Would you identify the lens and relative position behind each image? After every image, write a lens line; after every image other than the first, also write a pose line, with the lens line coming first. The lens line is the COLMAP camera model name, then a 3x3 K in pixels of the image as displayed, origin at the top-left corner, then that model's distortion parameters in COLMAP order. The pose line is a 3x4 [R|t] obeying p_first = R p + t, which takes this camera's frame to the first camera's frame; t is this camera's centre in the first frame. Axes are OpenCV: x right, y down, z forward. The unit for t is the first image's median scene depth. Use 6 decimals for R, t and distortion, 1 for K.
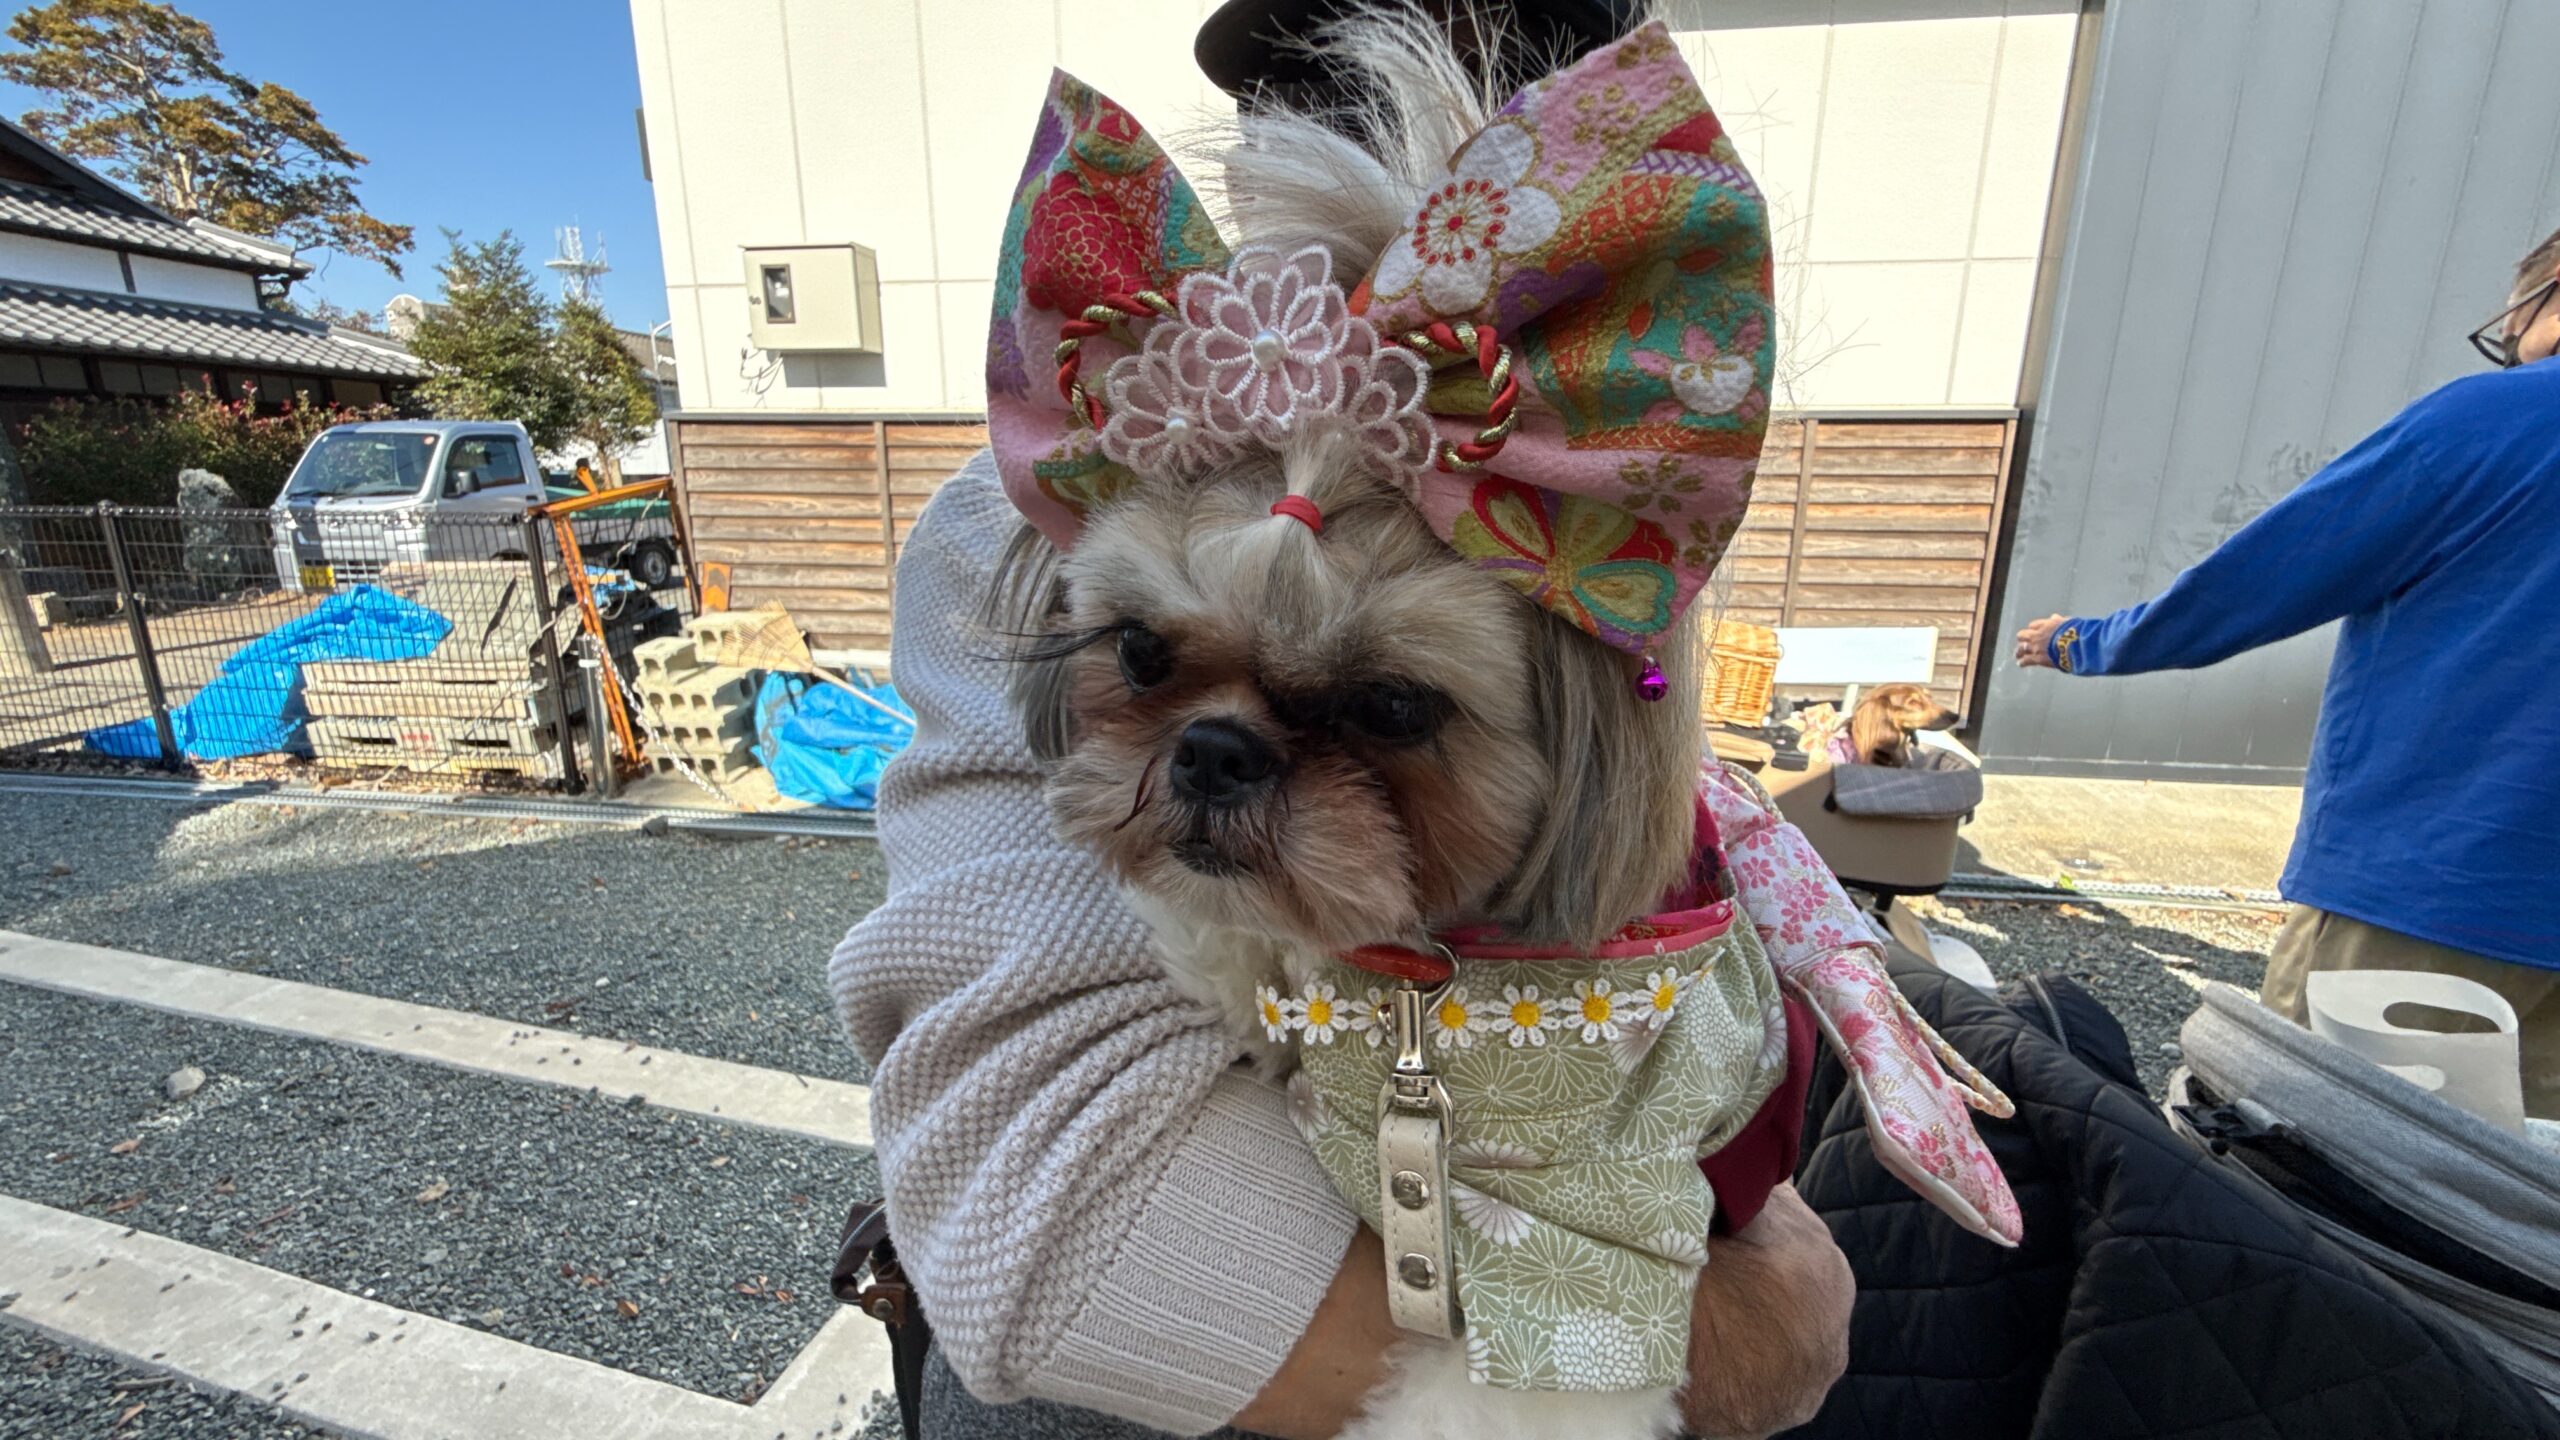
lens RADIAL K [[1030.5, 0, 1277.0], [0, 1030.5, 716.5], [0, 0, 1]] dist [-0.001658, -0.000634]
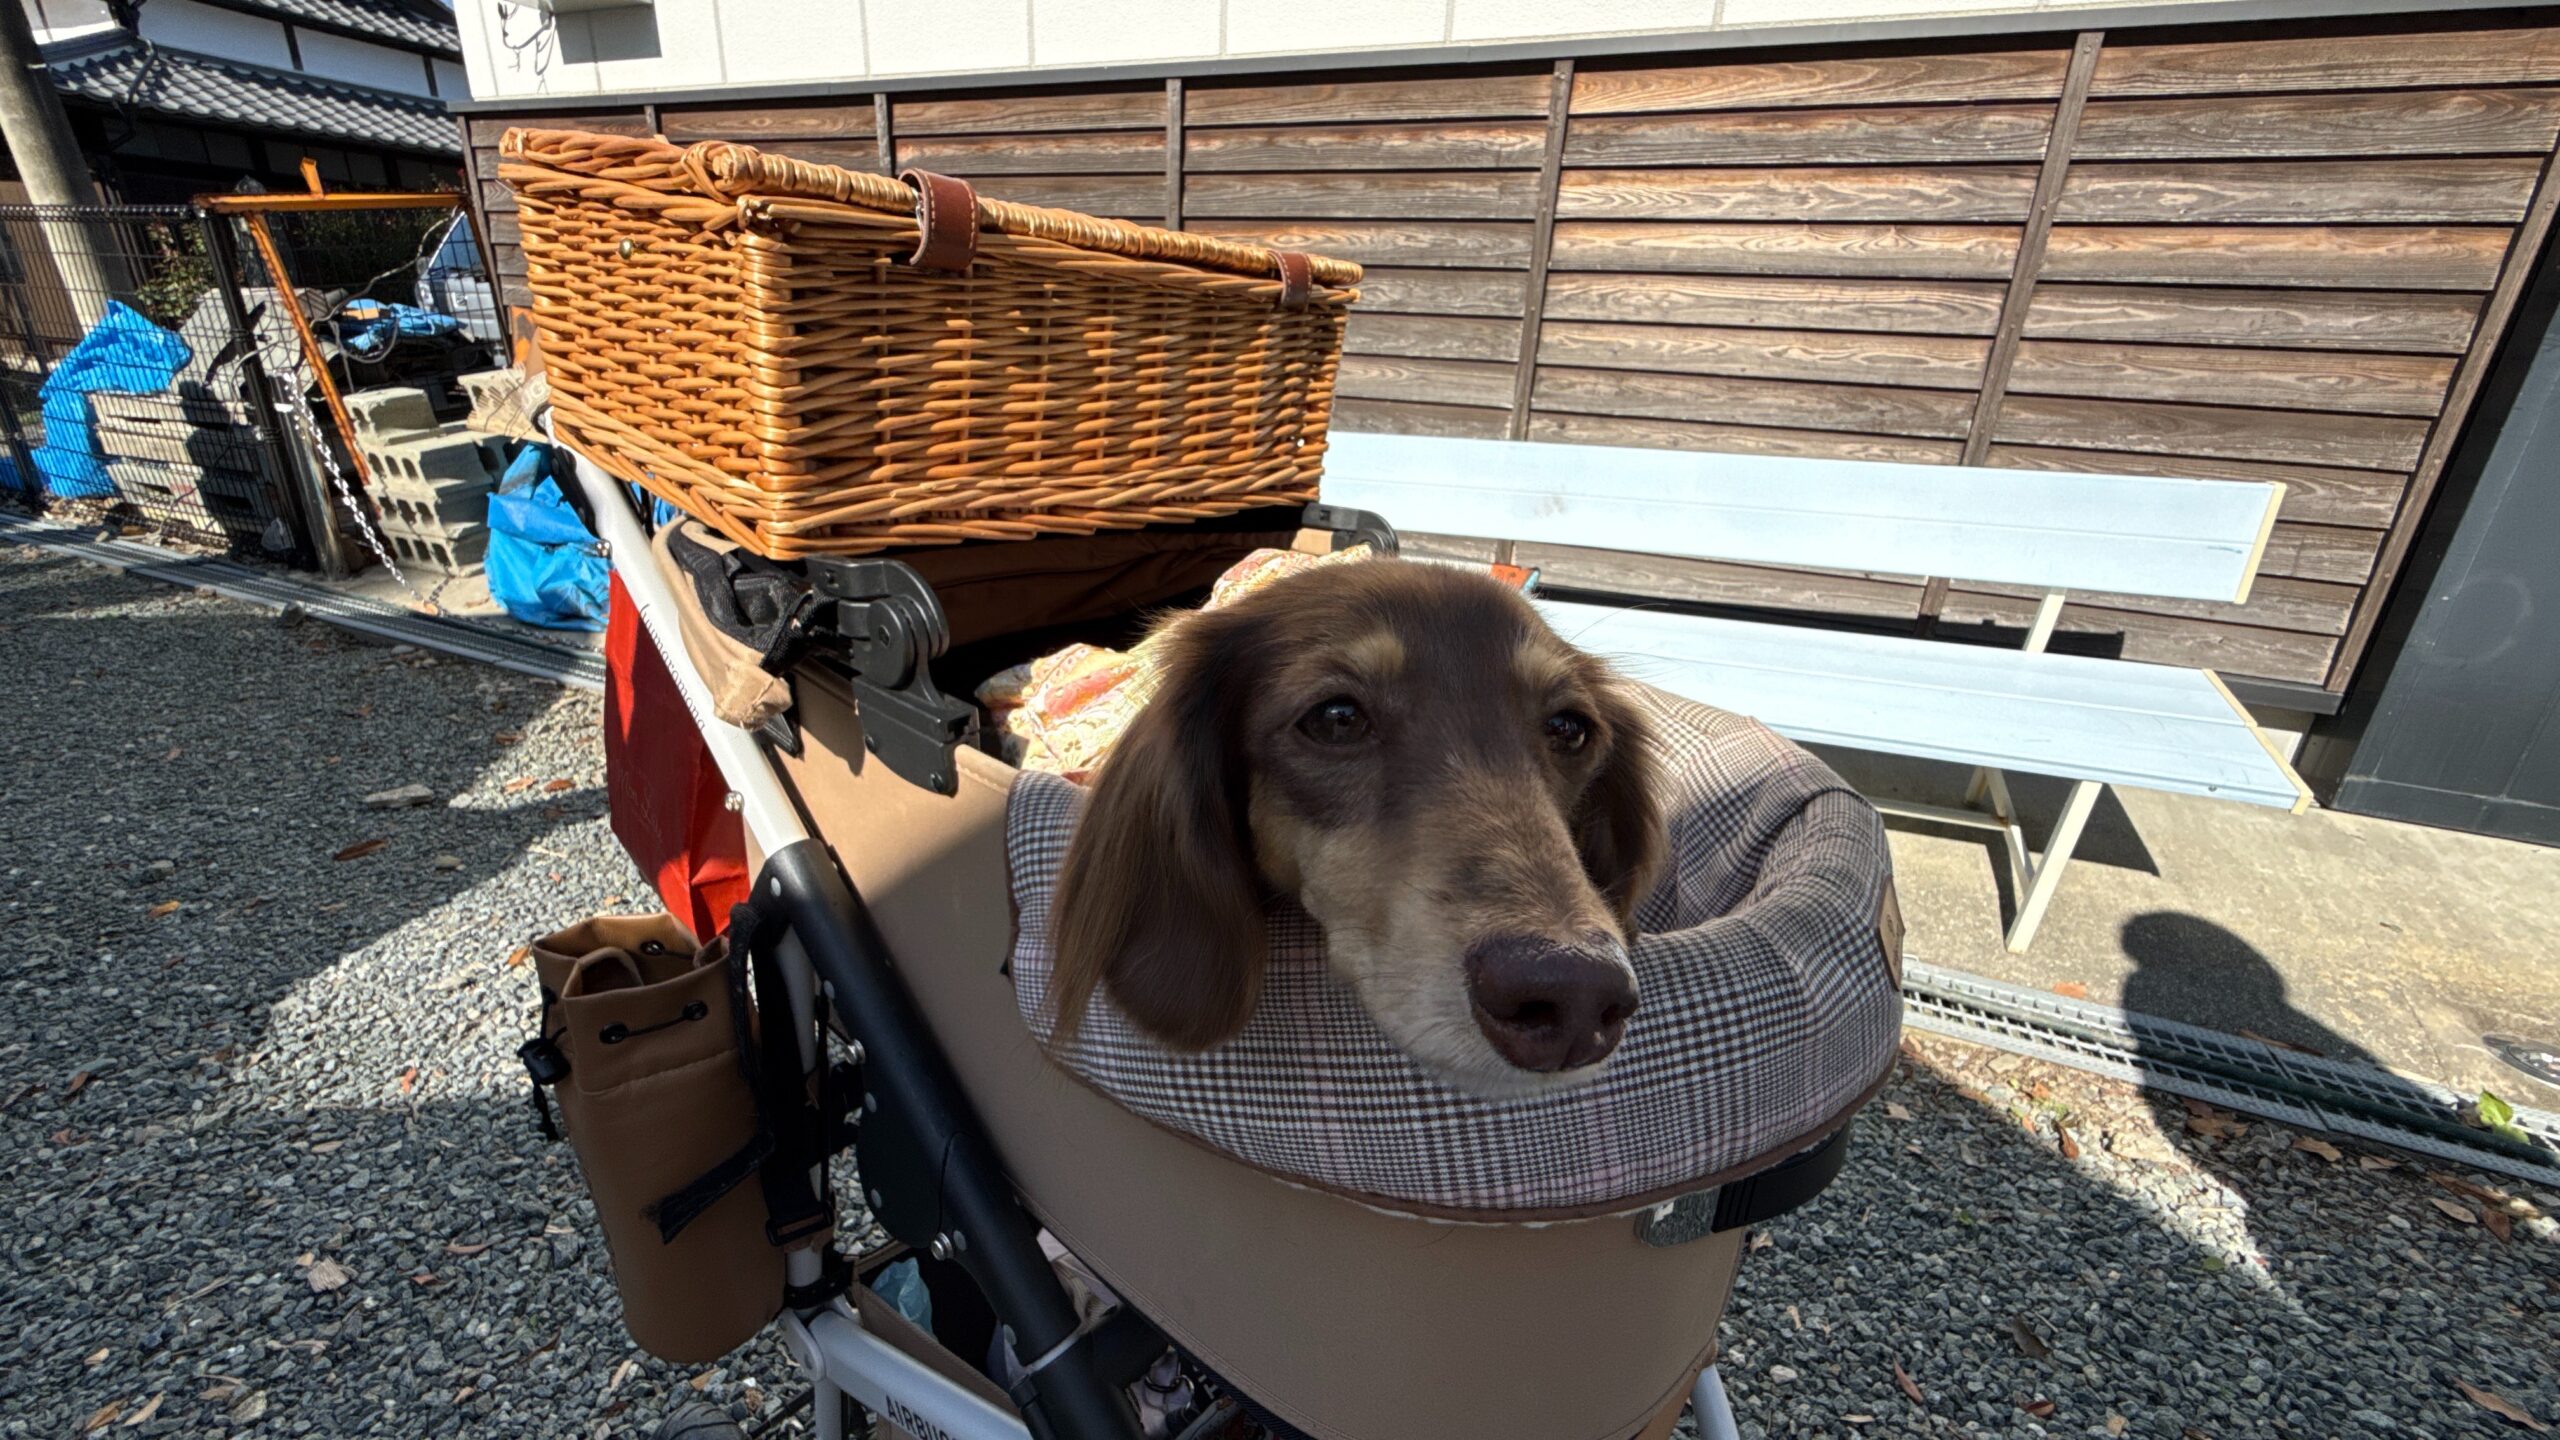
lens RADIAL K [[1030.5, 0, 1280.3], [0, 1030.5, 719.1], [0, 0, 1]] dist [-0.001658, -0.000634]
pose [[0.959280, 0.135430, -0.247871, 0.313491], [-0.105921, 0.985998, 0.128799, 0.002513], [0.261843, -0.097300, 0.960193, 0.405416]]
